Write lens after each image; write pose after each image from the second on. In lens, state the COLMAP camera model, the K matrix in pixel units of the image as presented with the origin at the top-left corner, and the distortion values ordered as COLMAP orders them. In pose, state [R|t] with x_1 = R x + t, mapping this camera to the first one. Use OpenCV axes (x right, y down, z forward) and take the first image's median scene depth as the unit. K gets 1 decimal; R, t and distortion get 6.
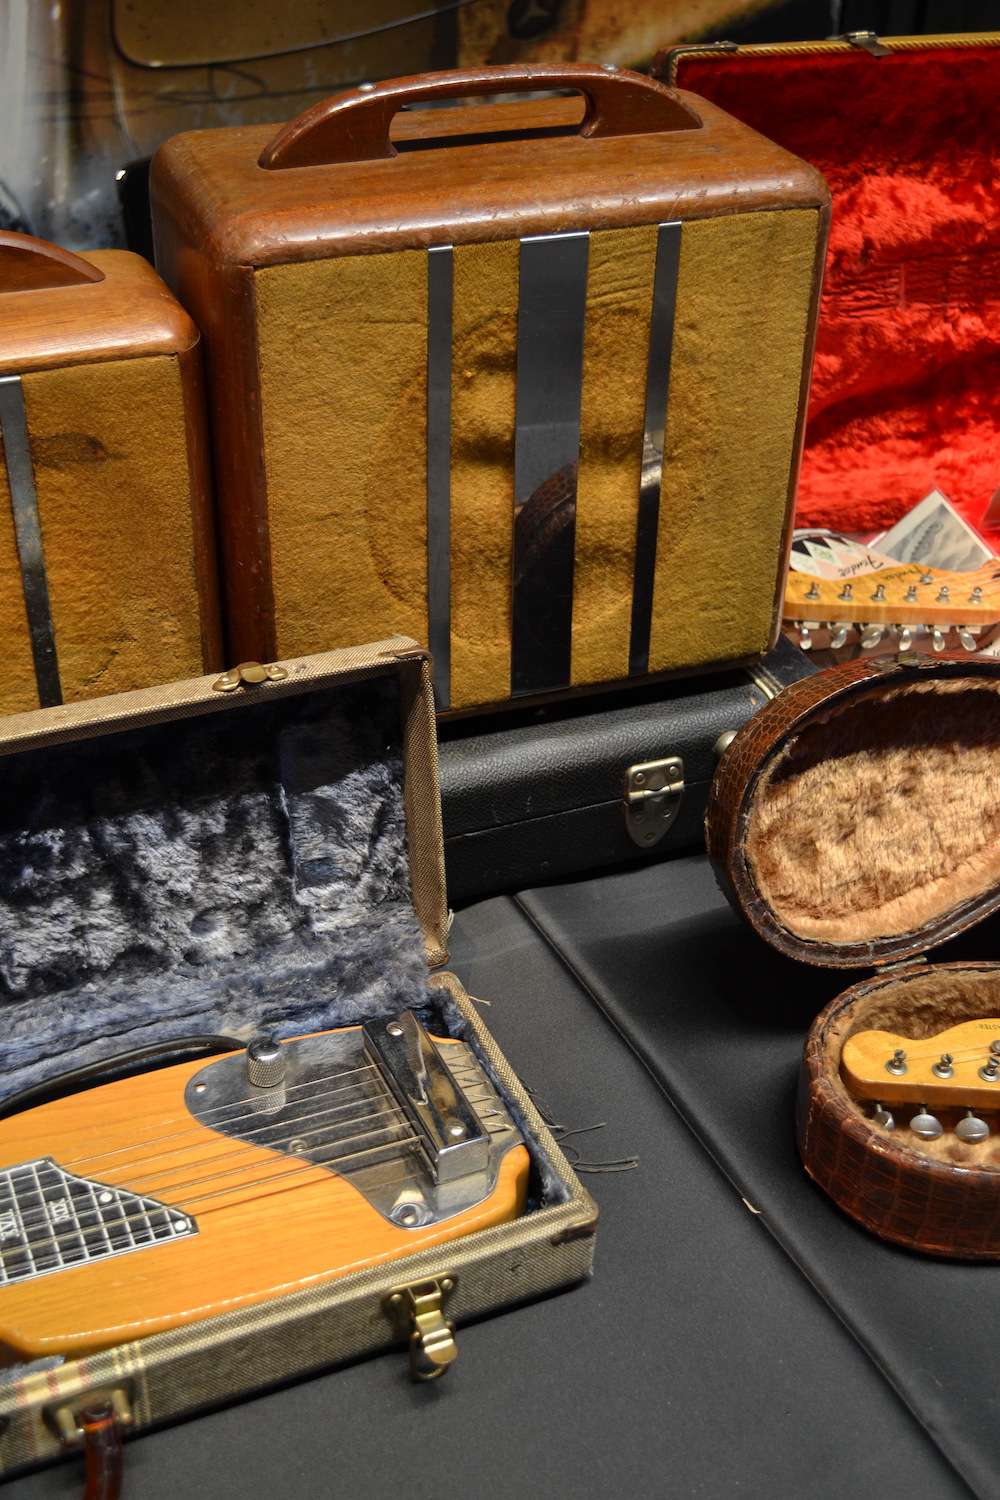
lens RADIAL K [[1824.5, 0, 500.1], [0, 1824.5, 638.8], [0, 0, 1]] dist [0.001377, 0.004893]
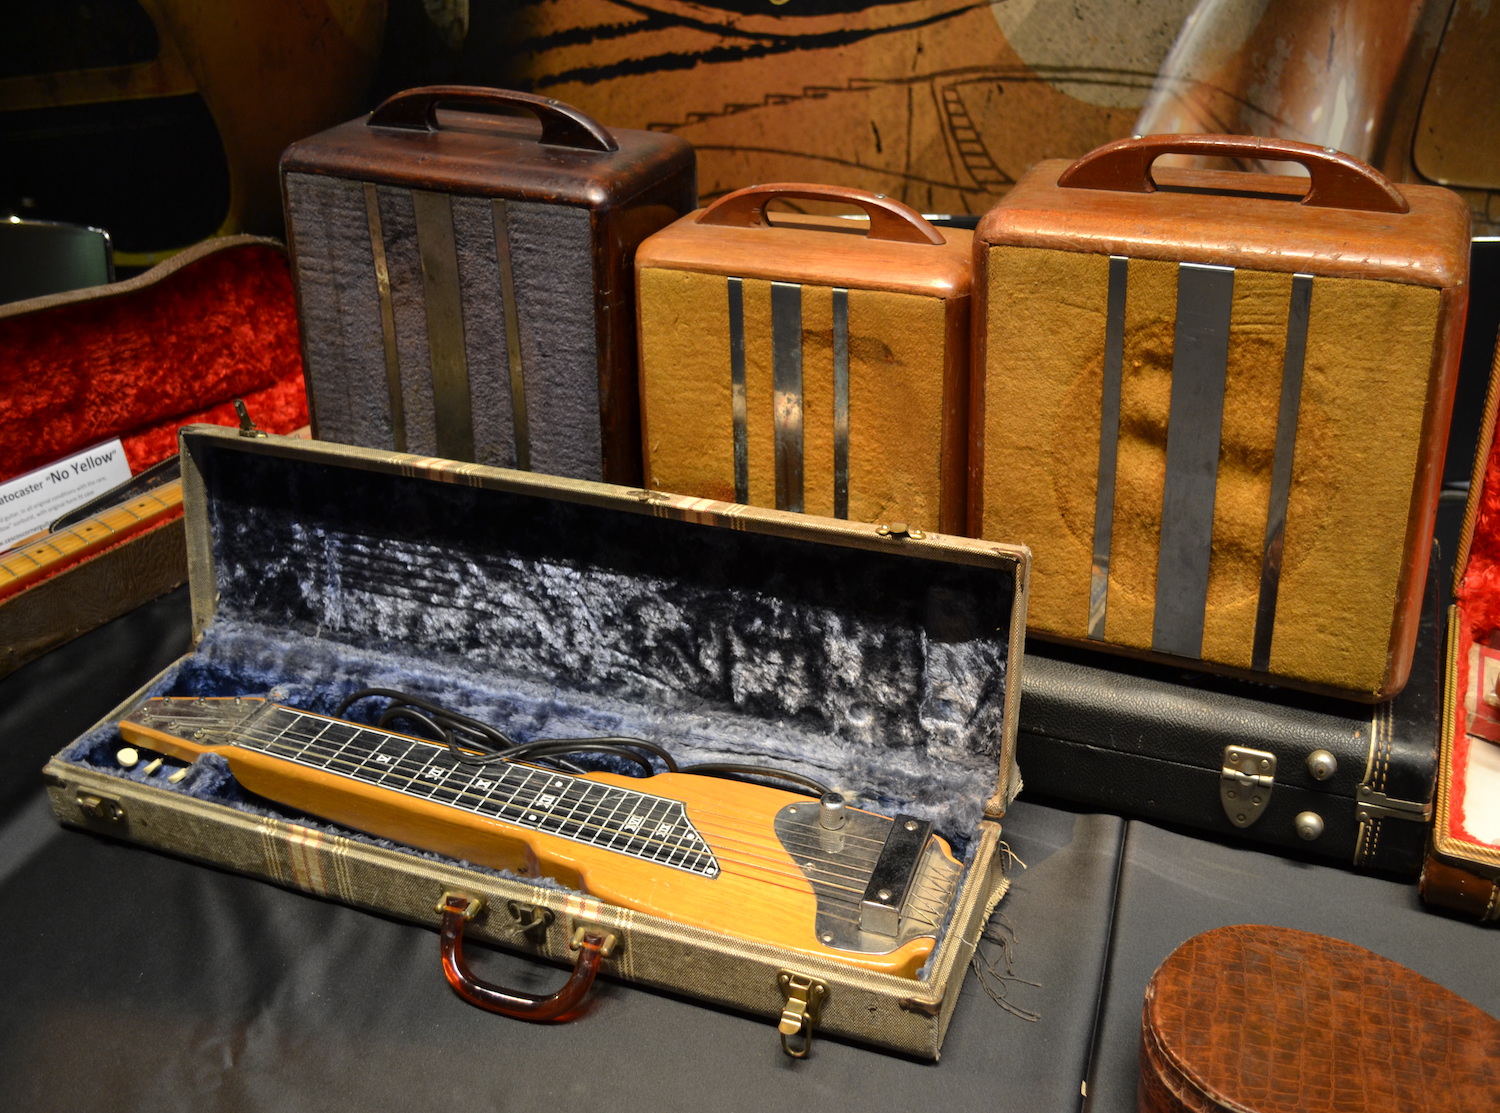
lens RADIAL K [[1710.3, 0, 750.0], [0, 1710.3, 556.5], [0, 0, 1]] dist [-0.052143, 0.067991]
pose [[0.673483, 0.287446, -0.681026, 0.629605], [-0.354404, 0.934068, 0.043770, 0.021598], [0.648706, 0.211879, 0.730950, -0.004311]]
